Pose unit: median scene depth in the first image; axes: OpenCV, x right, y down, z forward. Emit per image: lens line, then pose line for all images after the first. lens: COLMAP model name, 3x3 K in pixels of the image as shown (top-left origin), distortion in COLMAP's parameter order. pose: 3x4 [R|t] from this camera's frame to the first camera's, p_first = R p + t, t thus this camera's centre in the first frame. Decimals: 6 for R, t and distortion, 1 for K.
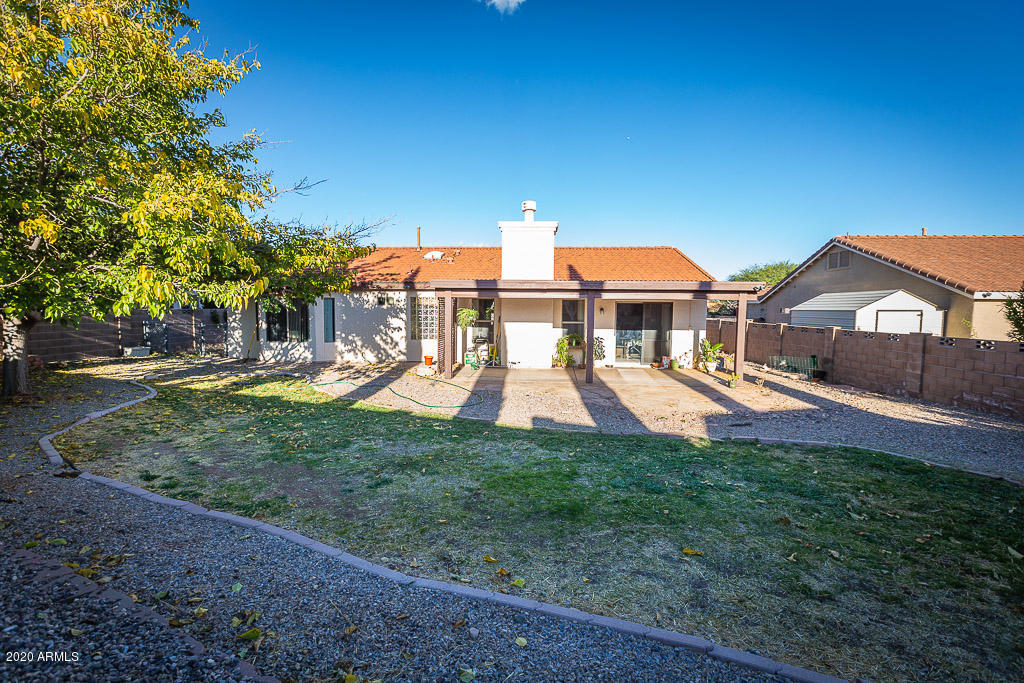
lens RADIAL K [[458.4, 0, 507.9], [0, 458.4, 346.8], [0, 0, 1]] dist [0.004506, 0.000177]
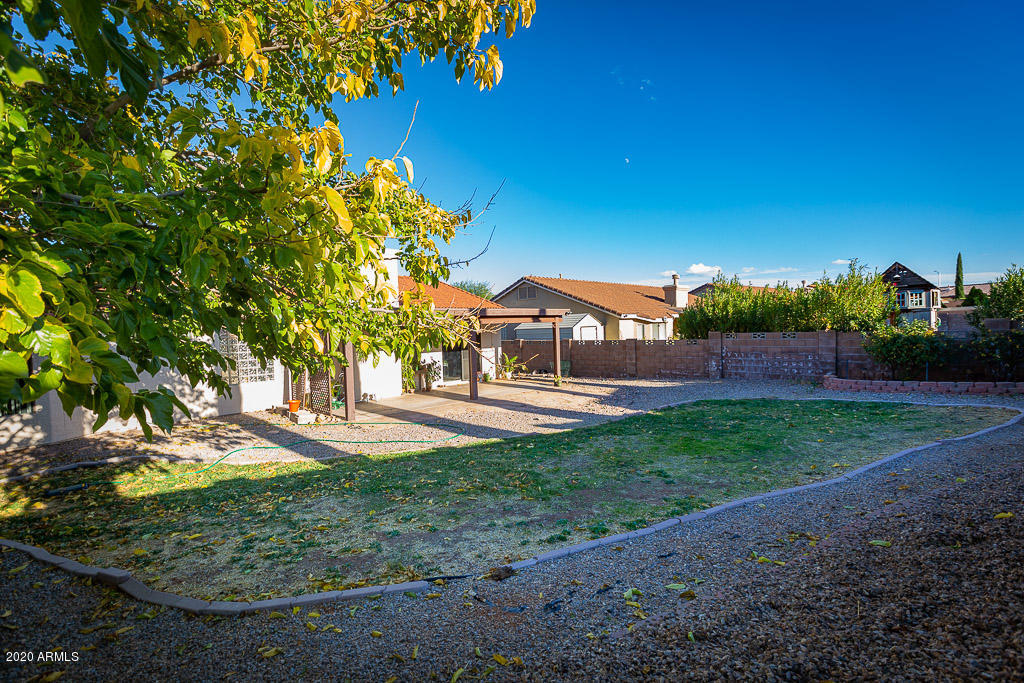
lens RADIAL K [[458.4, 0, 510.6], [0, 458.4, 351.0], [0, 0, 1]] dist [0.004506, 0.000177]
pose [[0.648849, -0.072238, 0.757481, -0.475460], [0.101938, 0.994762, 0.007549, -0.029597], [-0.754059, 0.072318, 0.652814, 0.148226]]
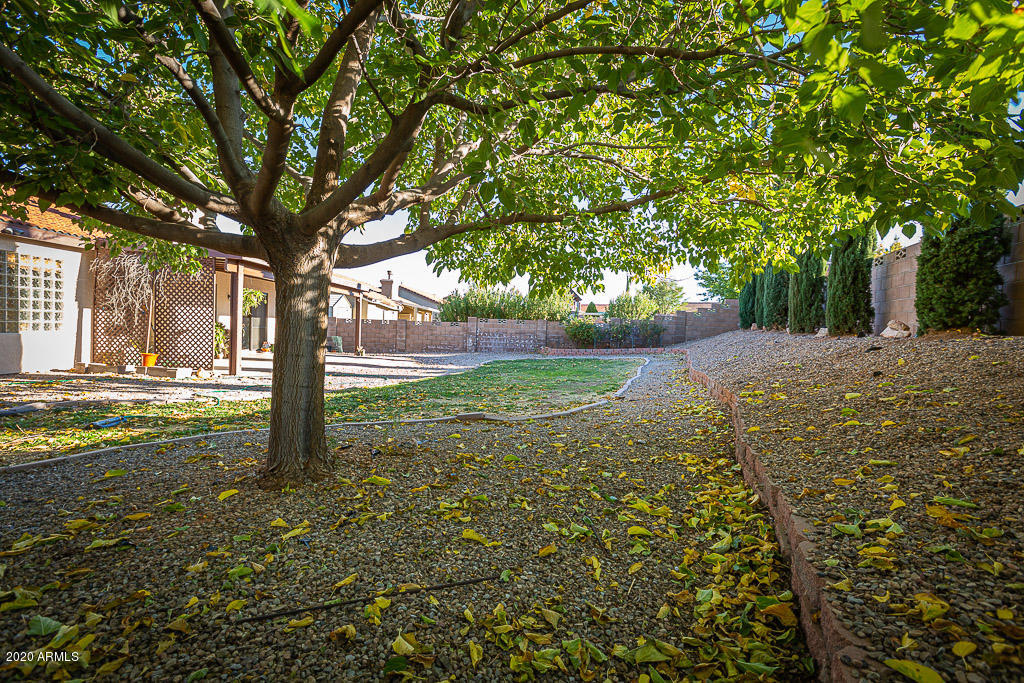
lens RADIAL K [[458.4, 0, 513.1], [0, 458.4, 336.9], [0, 0, 1]] dist [0.004506, 0.000177]
pose [[-0.092074, -0.032545, 0.995220, -0.791685], [0.039375, 0.998565, 0.036297, -0.004497], [-0.994973, 0.042529, -0.090661, 0.468432]]
